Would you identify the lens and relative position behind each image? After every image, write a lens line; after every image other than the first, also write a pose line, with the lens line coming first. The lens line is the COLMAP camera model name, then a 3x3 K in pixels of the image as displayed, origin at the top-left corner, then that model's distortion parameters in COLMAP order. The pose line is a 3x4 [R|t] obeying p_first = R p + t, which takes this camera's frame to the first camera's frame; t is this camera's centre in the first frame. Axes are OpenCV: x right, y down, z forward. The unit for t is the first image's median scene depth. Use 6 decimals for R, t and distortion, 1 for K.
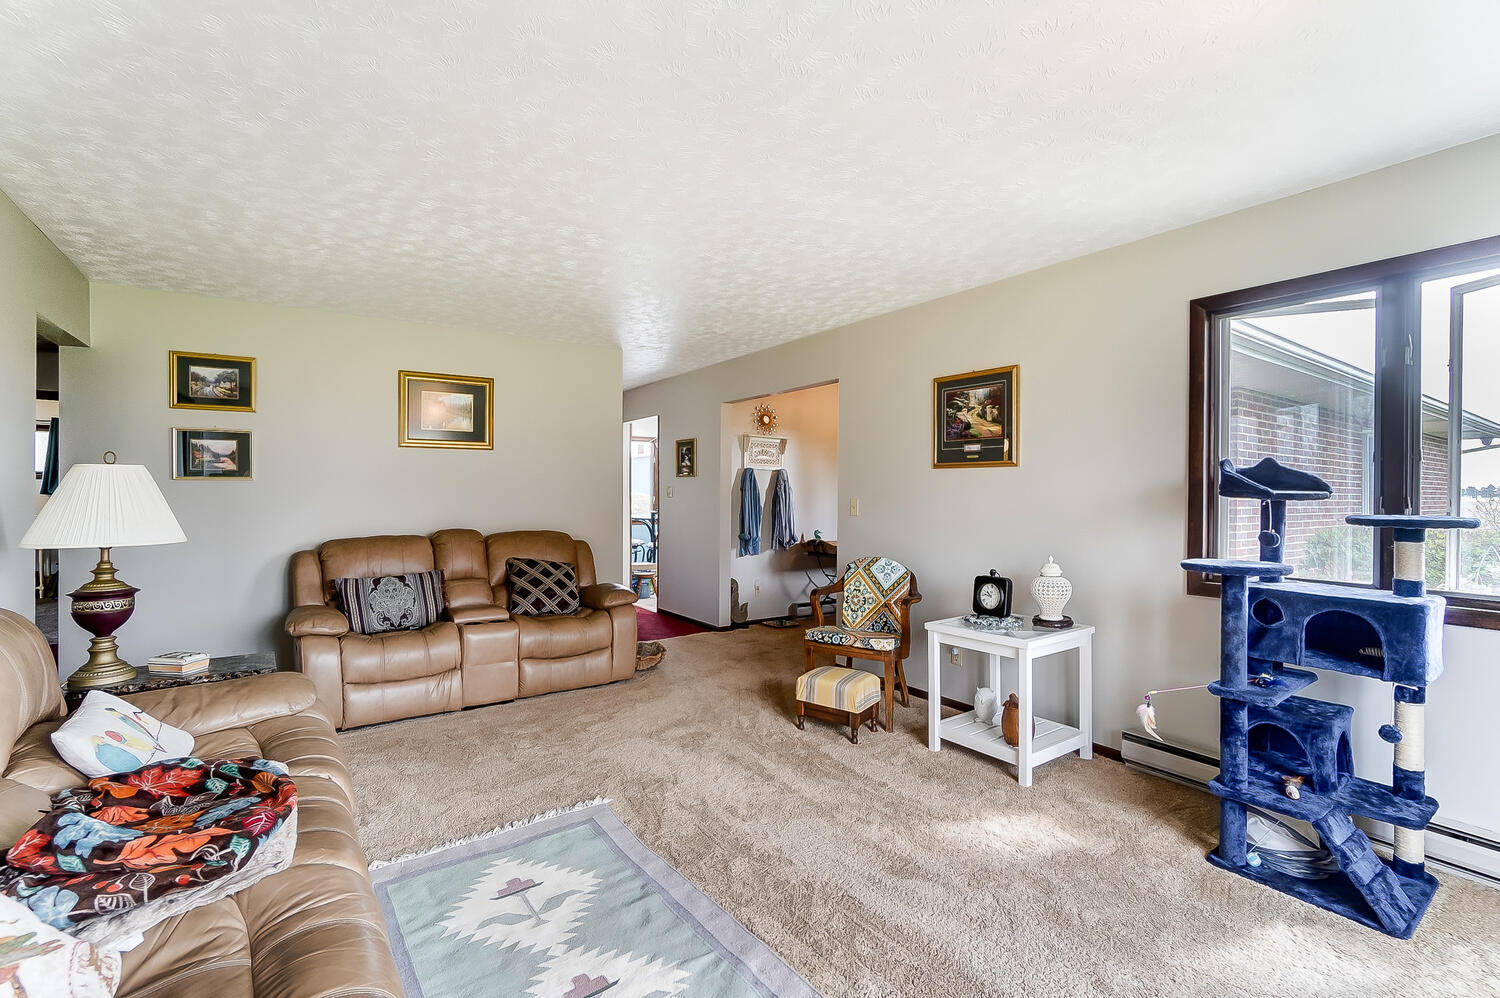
lens RADIAL K [[654.9, 0, 745.4], [0, 654.9, 499.8], [0, 0, 1]] dist [-0.029909, 0.017692]
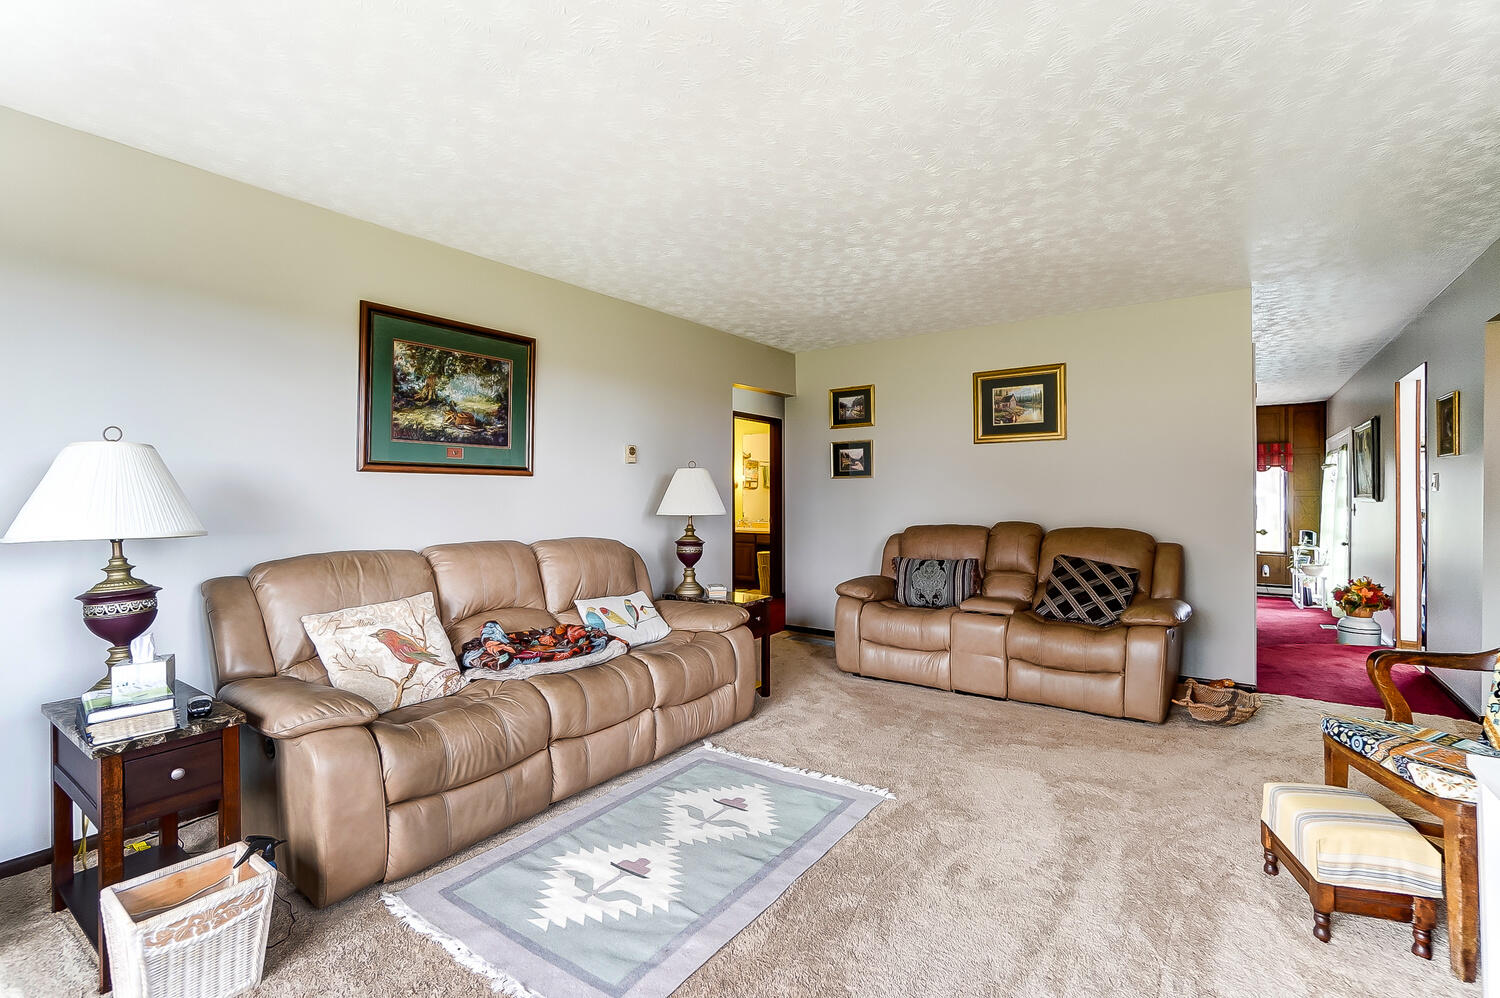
lens RADIAL K [[654.9, 0, 745.4], [0, 654.9, 499.8], [0, 0, 1]] dist [-0.029909, 0.017692]
pose [[0.344798, 0.003287, -0.938671, 0.463130], [-0.006695, 0.999977, 0.001042, 0.017421], [0.938653, 0.005926, 0.344812, 0.348686]]
